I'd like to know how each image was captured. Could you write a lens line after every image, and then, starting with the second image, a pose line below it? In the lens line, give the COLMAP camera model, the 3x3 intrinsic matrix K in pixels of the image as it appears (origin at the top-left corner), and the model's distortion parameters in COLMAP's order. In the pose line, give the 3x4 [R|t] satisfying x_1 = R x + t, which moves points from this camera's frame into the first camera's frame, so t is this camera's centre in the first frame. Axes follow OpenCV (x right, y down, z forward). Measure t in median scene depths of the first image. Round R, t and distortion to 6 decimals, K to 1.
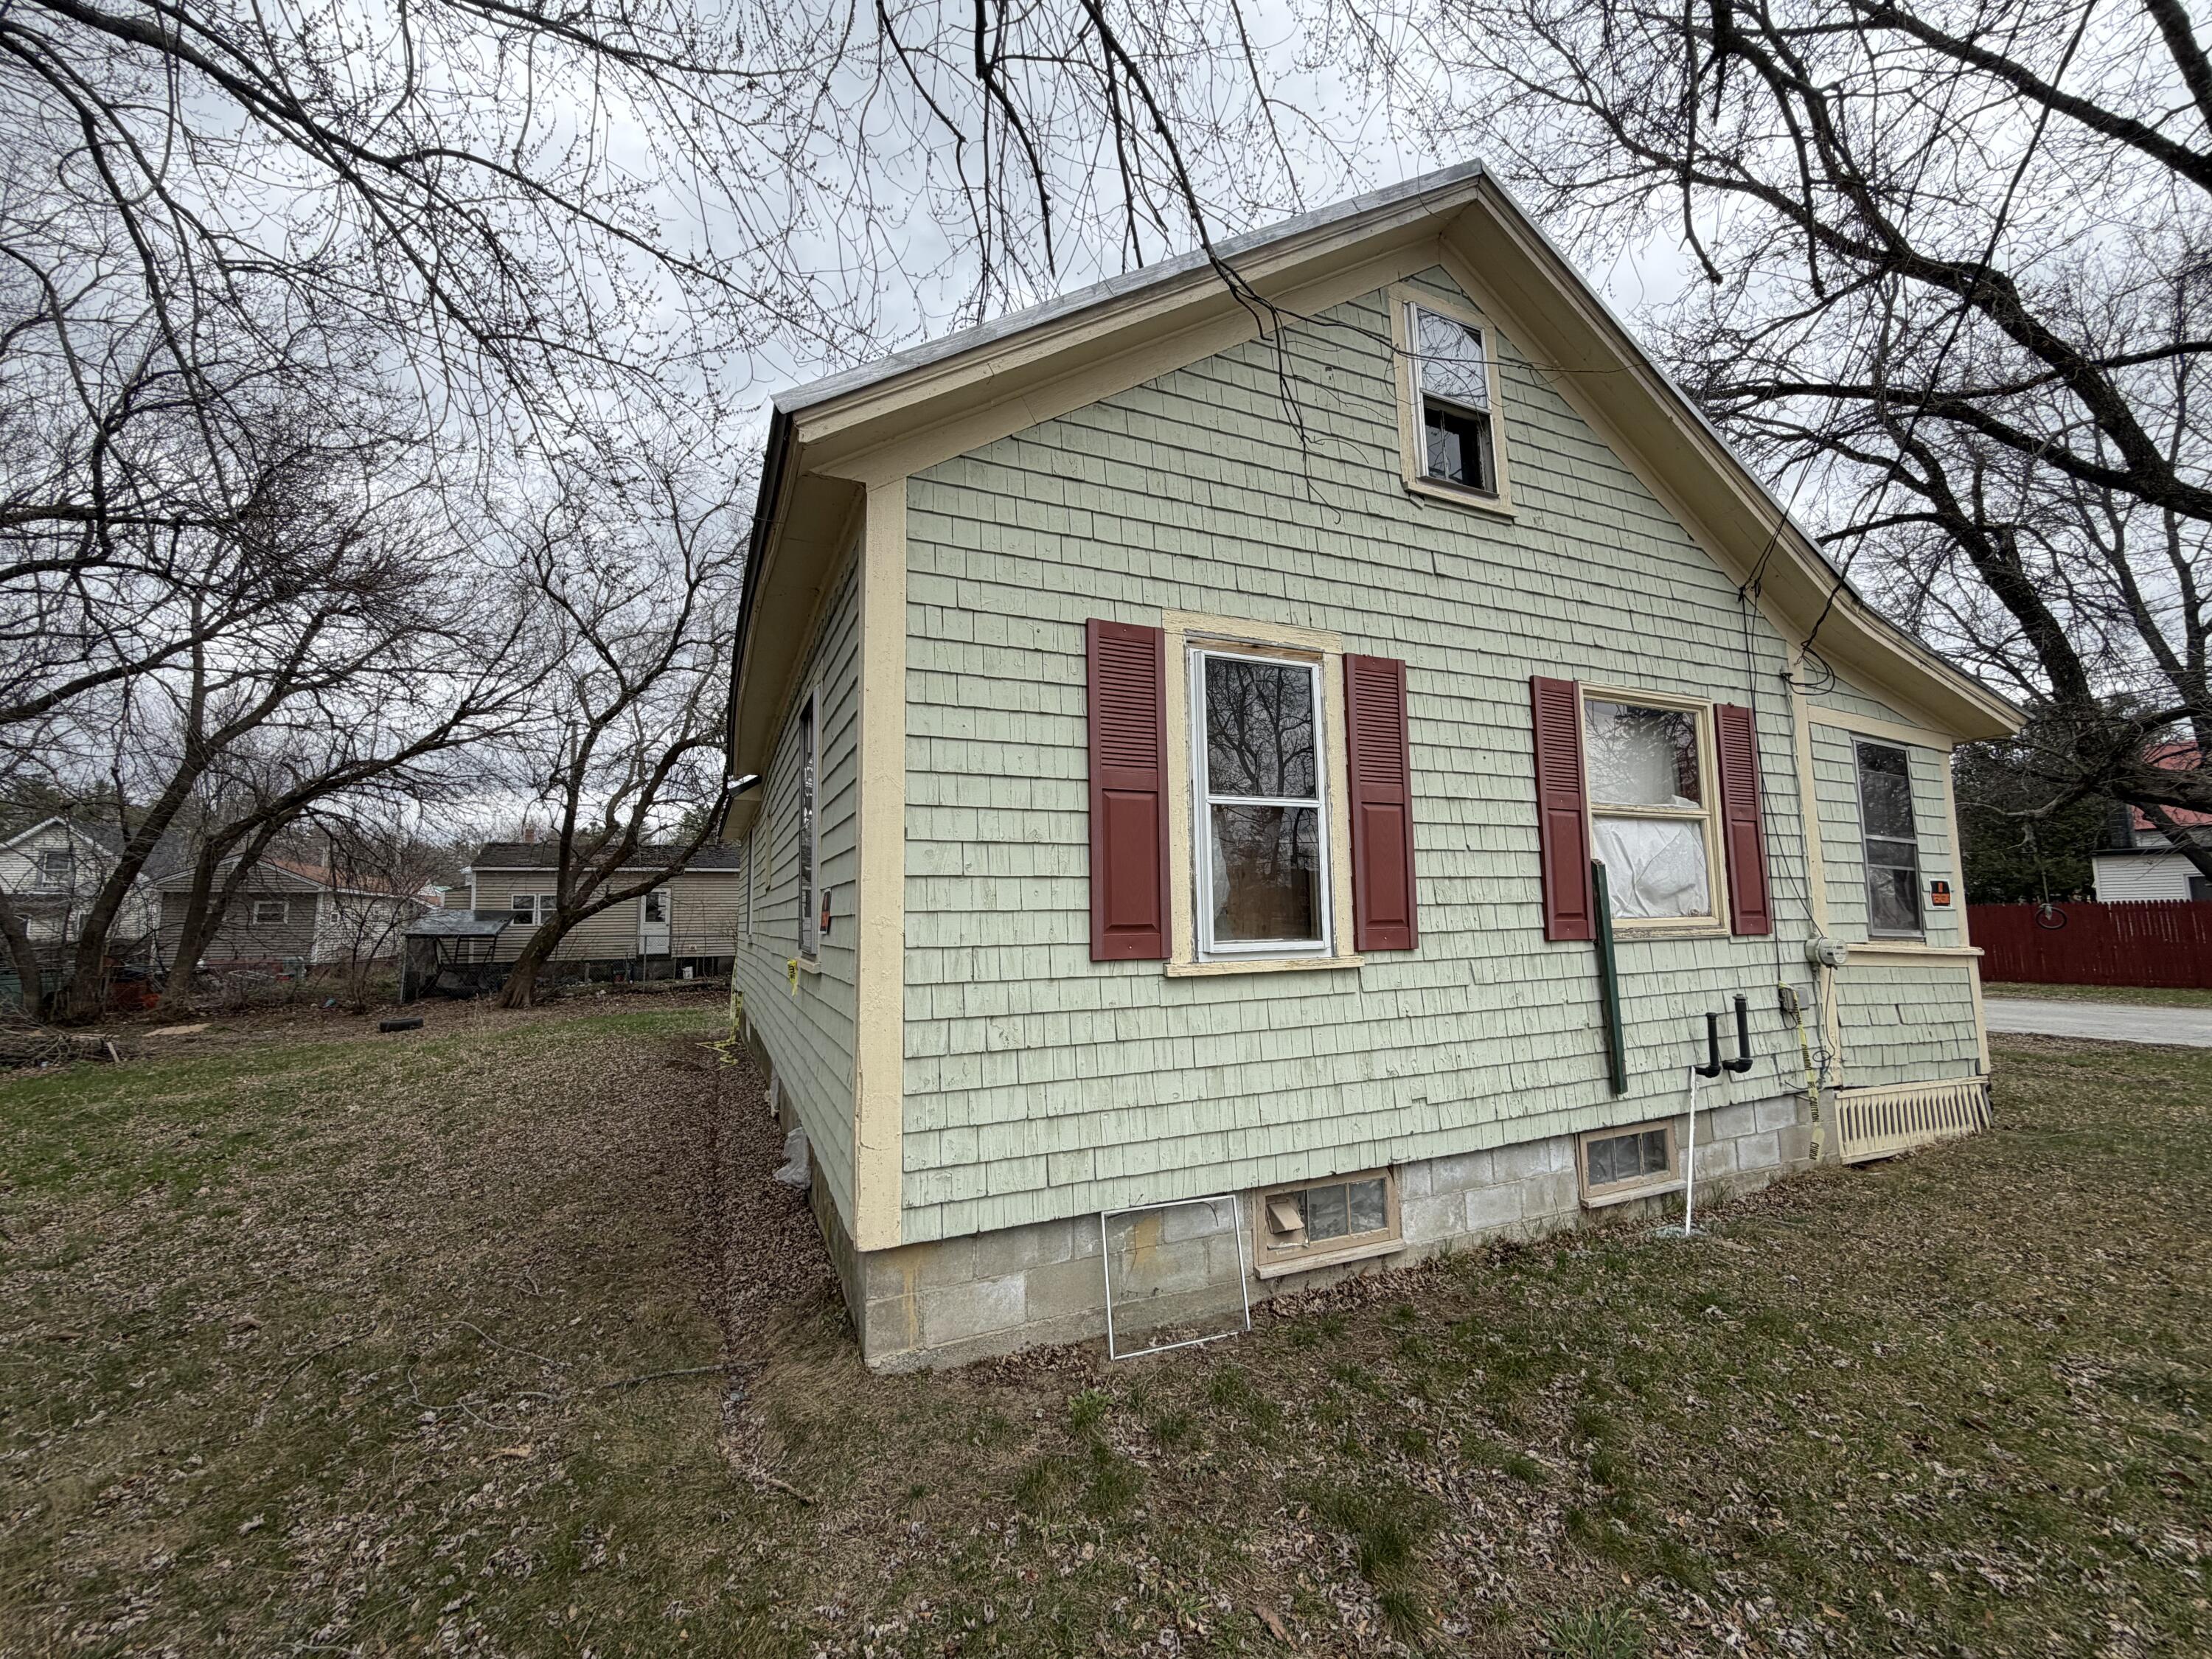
lens RADIAL K [[883.3, 0, 1116.9], [0, 883.3, 827.5], [0, 0, 1]] dist [-0.008289, 0.001090]
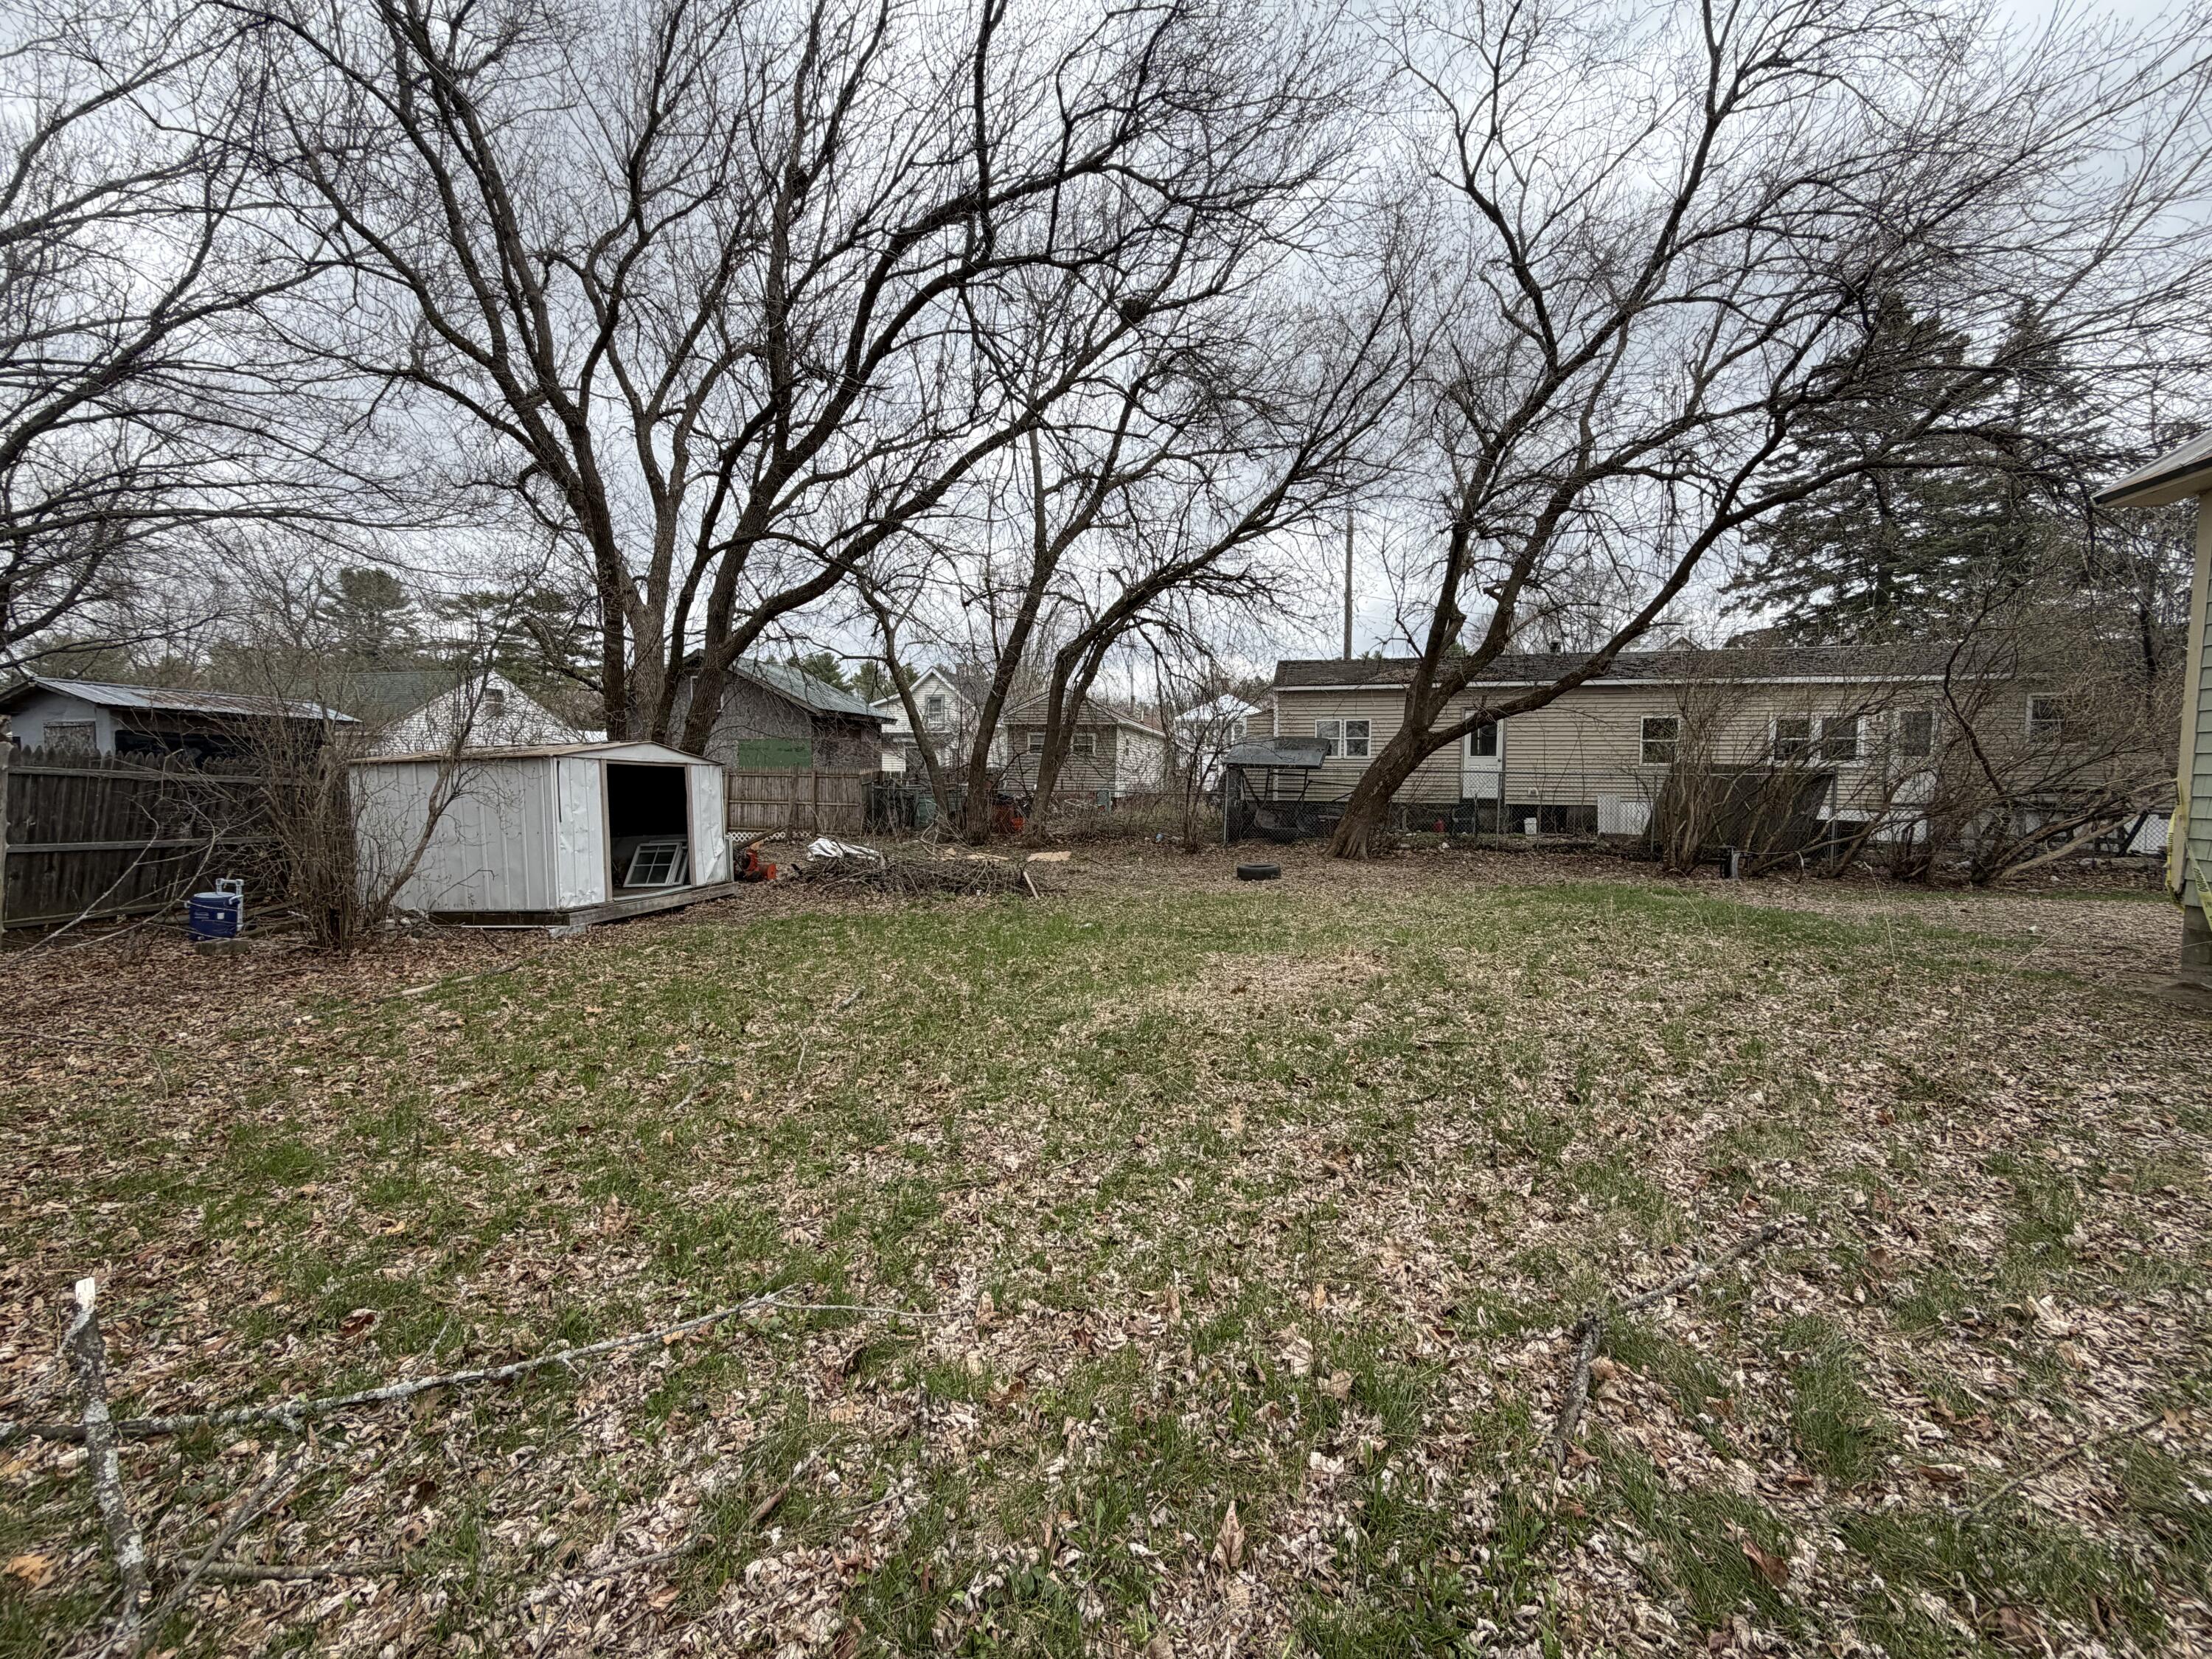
lens RADIAL K [[883.3, 0, 1100.1], [0, 883.3, 832.0], [0, 0, 1]] dist [-0.008289, 0.001090]
pose [[0.778849, 0.061892, -0.624150, -0.397525], [0.042991, 0.987511, 0.151570, 0.056840], [0.625736, -0.144883, 0.766461, 0.278674]]
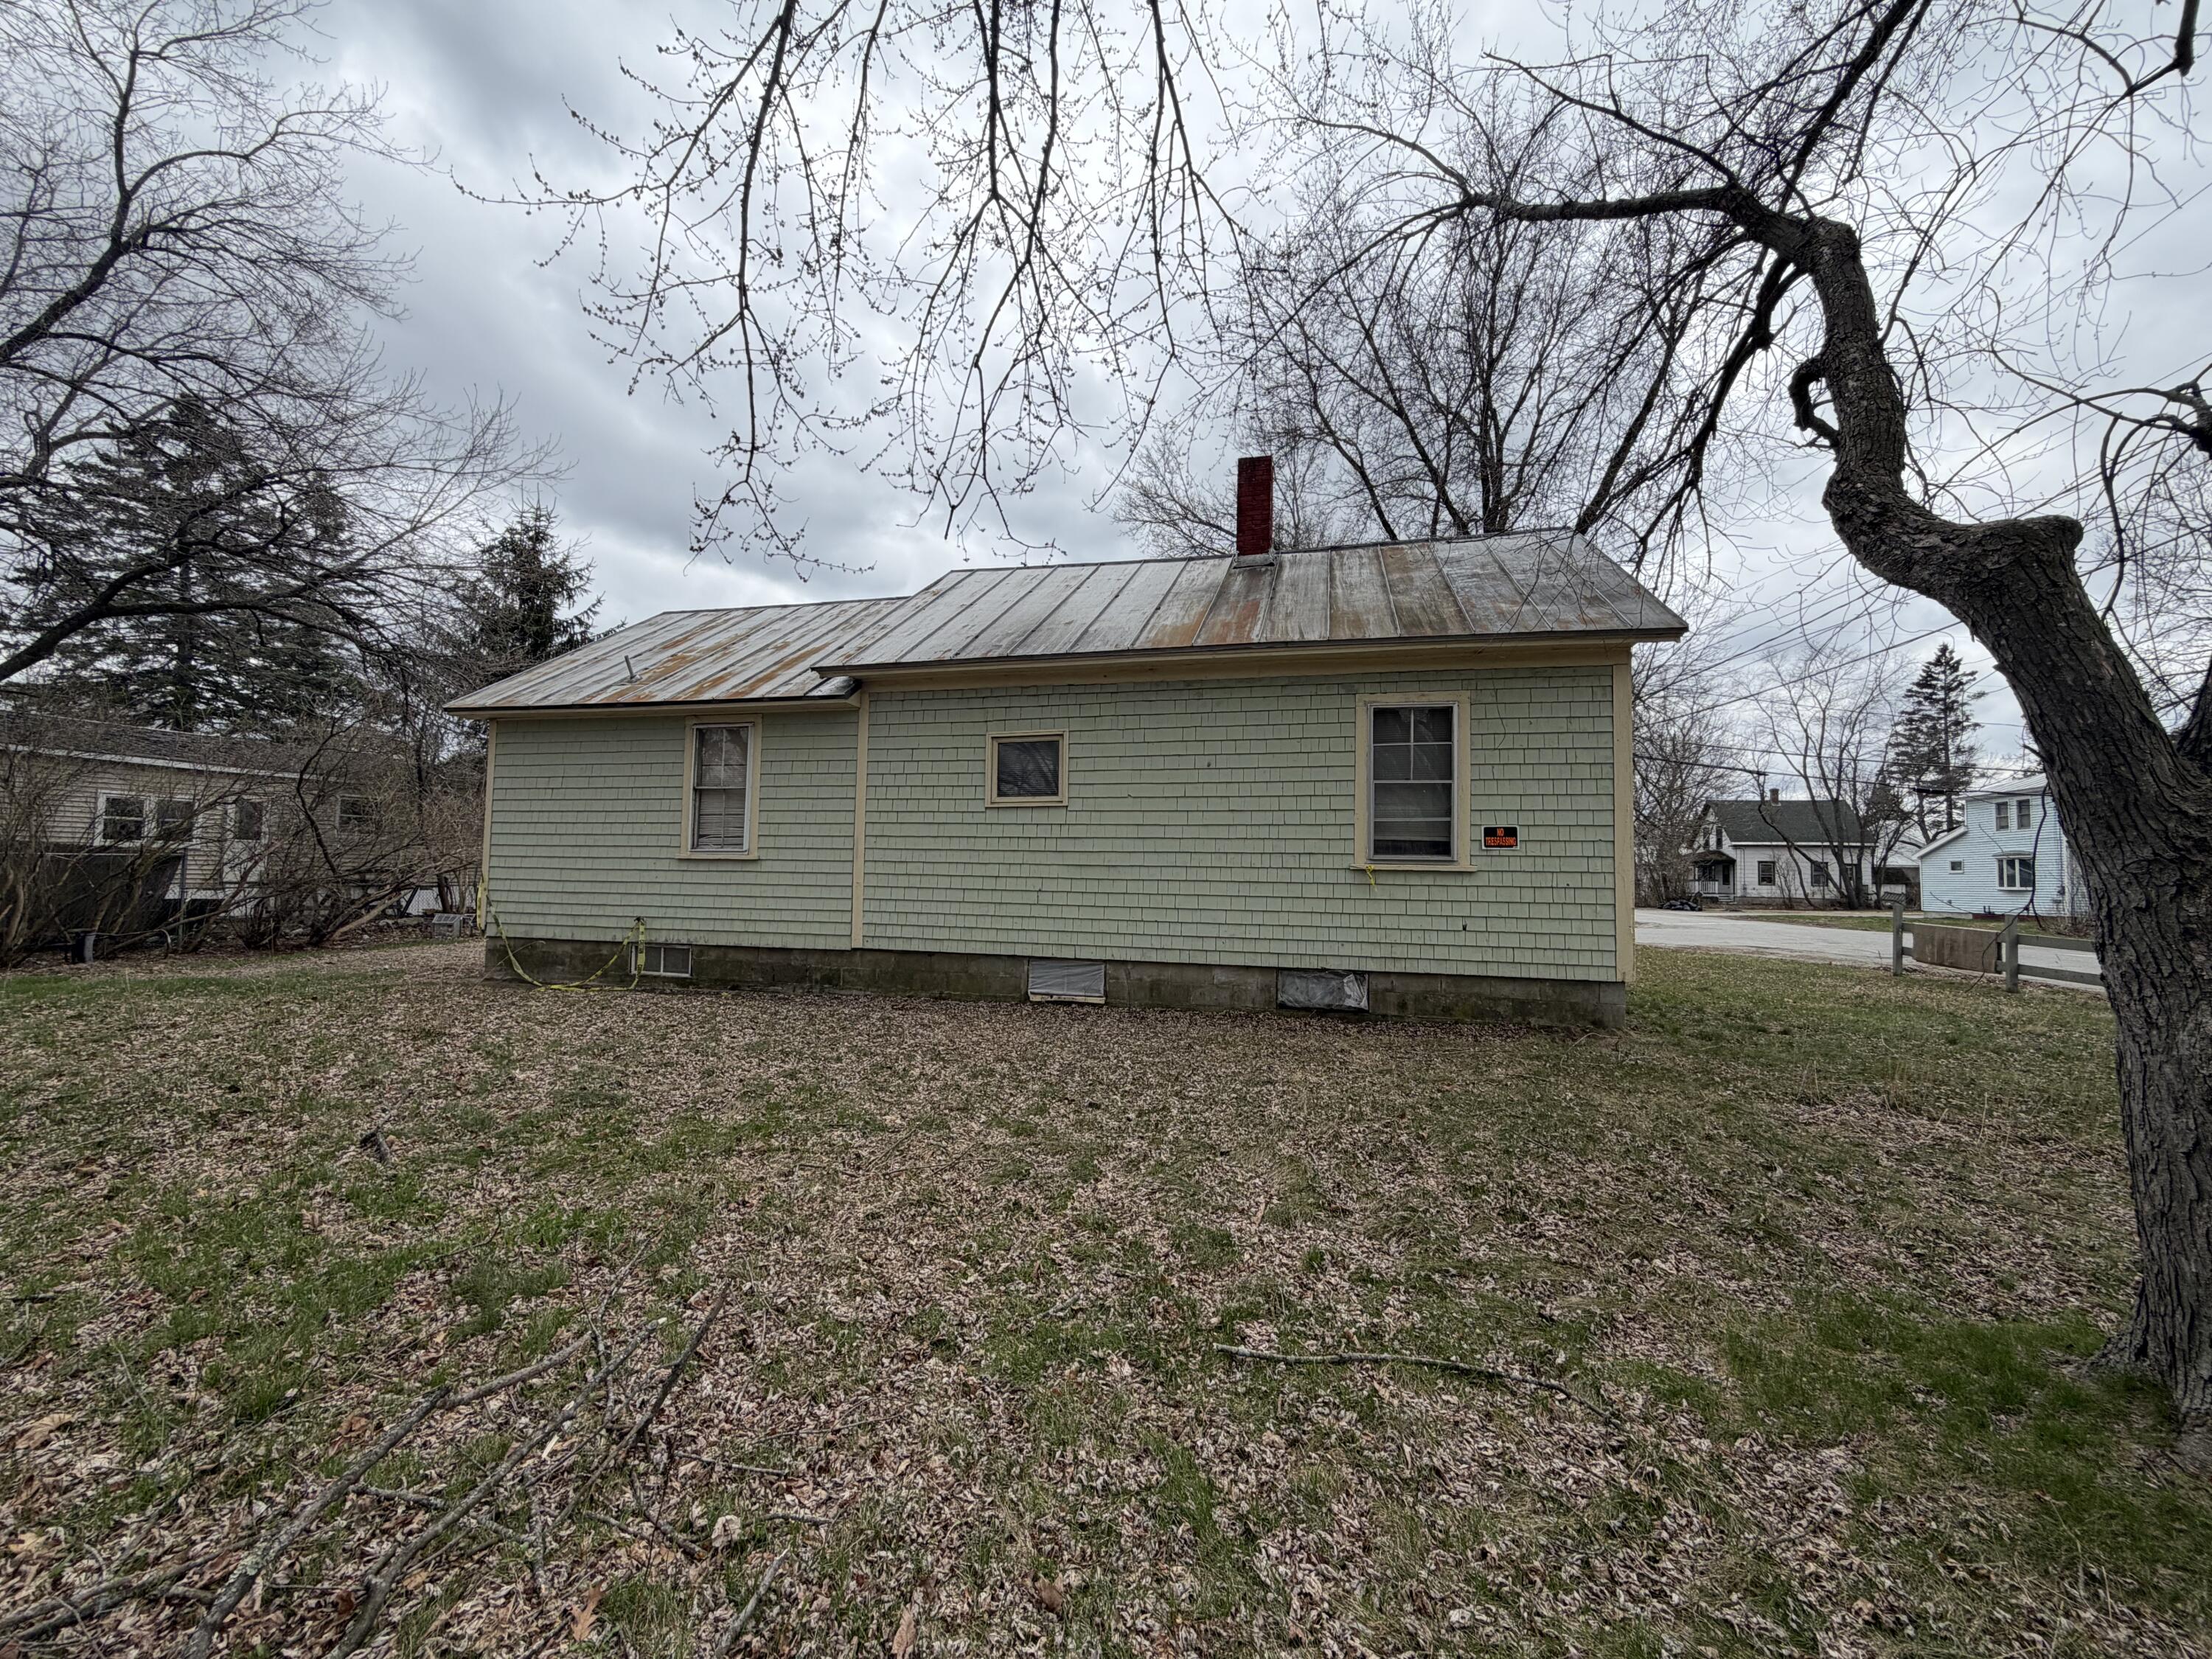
lens RADIAL K [[883.3, 0, 1109.5], [0, 883.3, 832.1], [0, 0, 1]] dist [-0.008289, 0.001090]
pose [[0.627005, 0.057270, 0.776907, -0.476734], [-0.099384, 0.995026, 0.006859, 0.038698], [-0.772650, -0.081512, 0.629578, 0.104703]]
